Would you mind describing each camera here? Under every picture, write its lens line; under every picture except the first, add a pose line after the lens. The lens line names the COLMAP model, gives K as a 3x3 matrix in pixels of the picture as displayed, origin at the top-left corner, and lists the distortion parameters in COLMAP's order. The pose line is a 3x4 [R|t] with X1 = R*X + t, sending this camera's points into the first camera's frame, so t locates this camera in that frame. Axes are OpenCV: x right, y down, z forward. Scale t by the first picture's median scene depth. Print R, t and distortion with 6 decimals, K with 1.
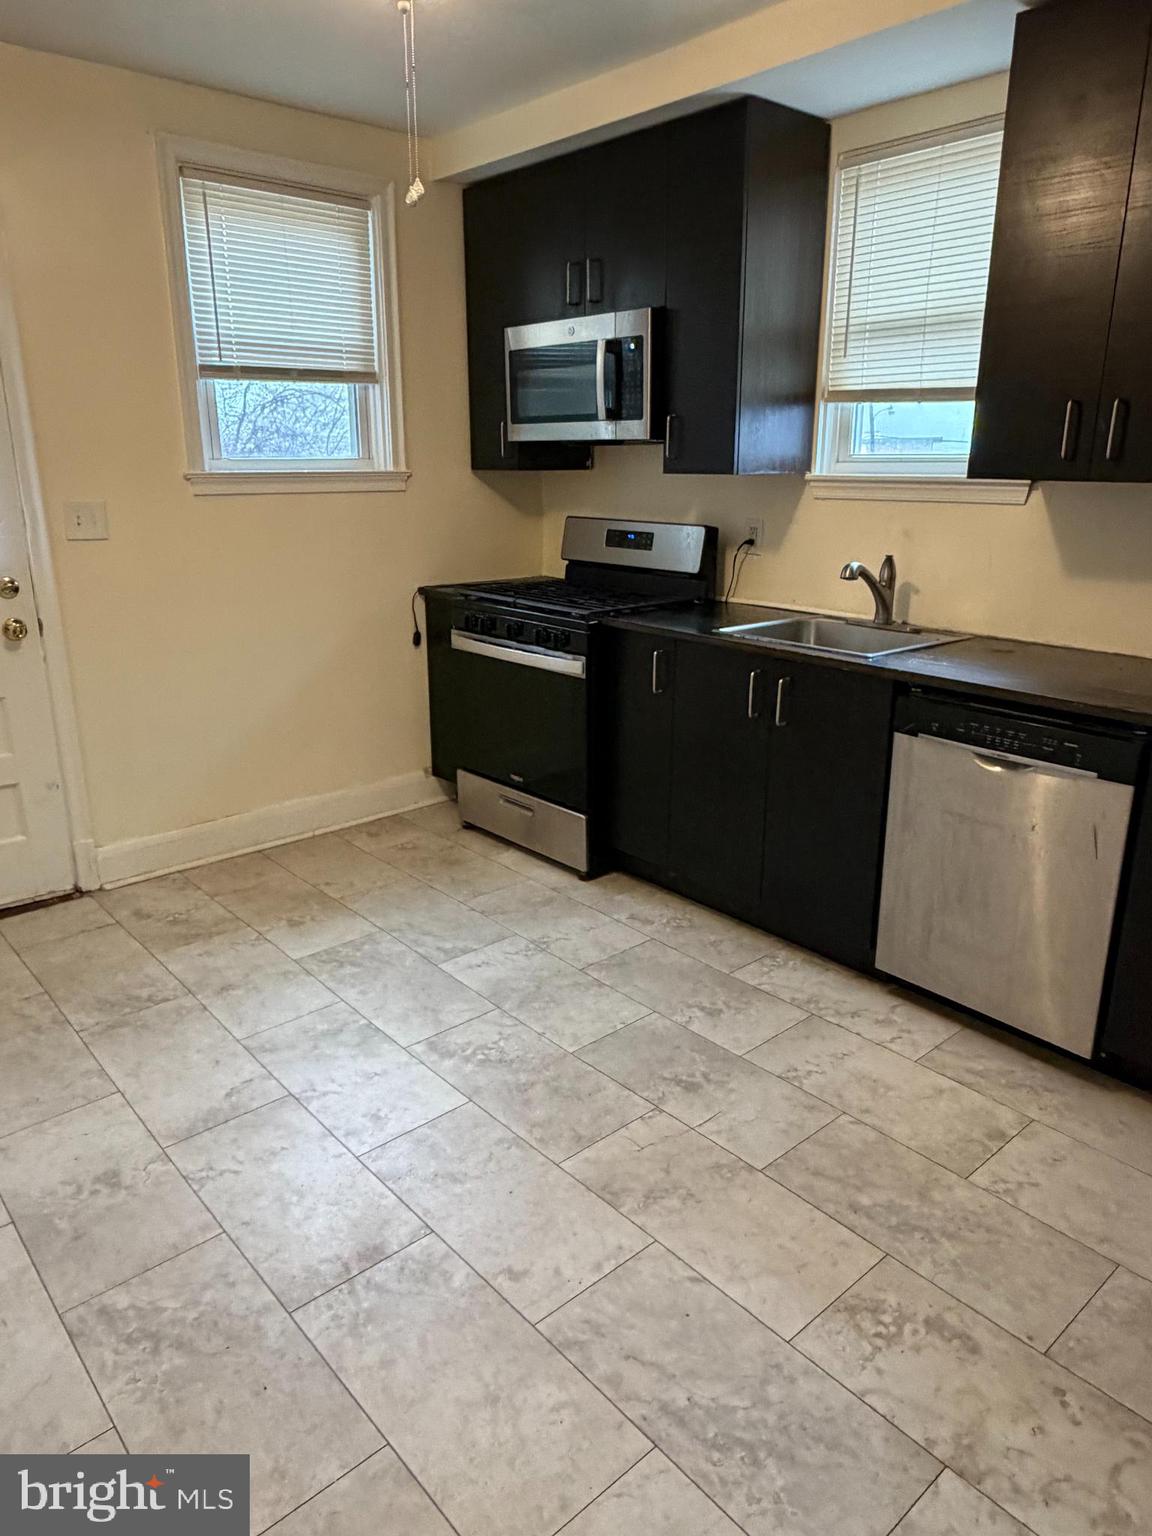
lens RADIAL K [[1022.9, 0, 576.0], [0, 1022.9, 768.0], [0, 0, 1]] dist [-0.024222, -0.001705]
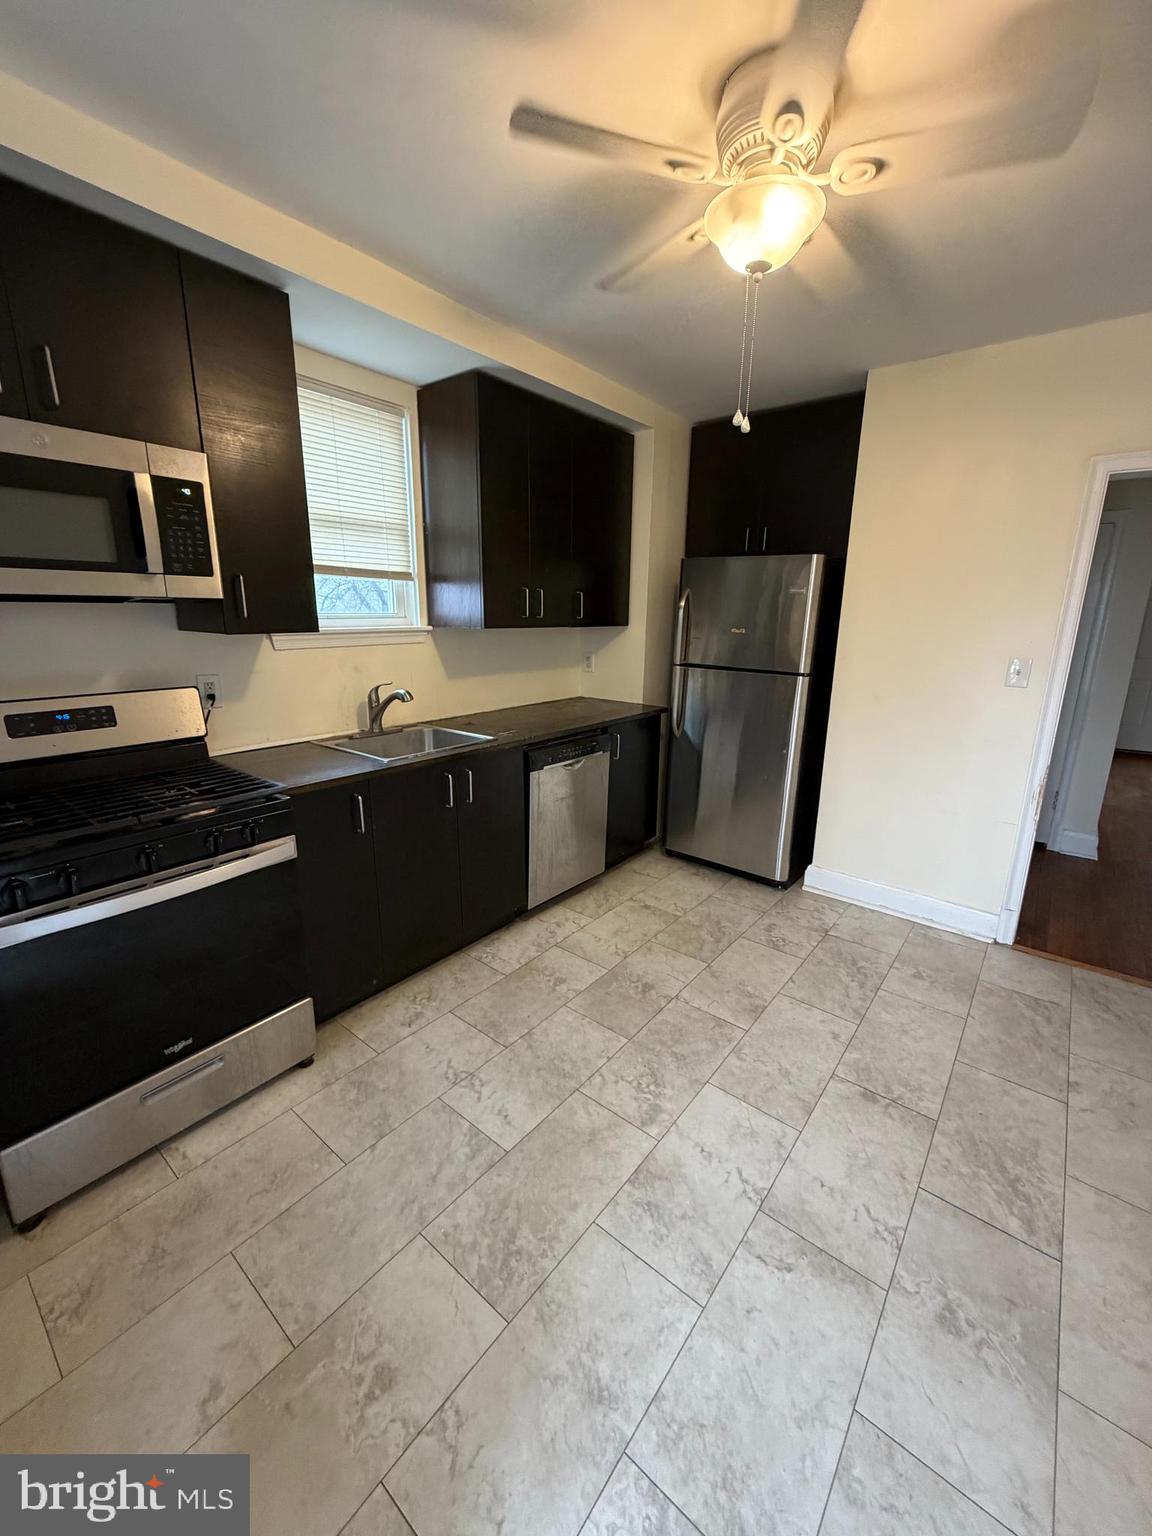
lens RADIAL K [[594.4, 0, 573.9], [0, 594.4, 793.9], [0, 0, 1]] dist [-0.009013, -0.000069]
pose [[-0.163332, -0.296392, 0.940997, -0.674329], [0.277662, 0.901441, 0.332127, -0.326363], [-0.946692, 0.315526, -0.064937, 1.033817]]
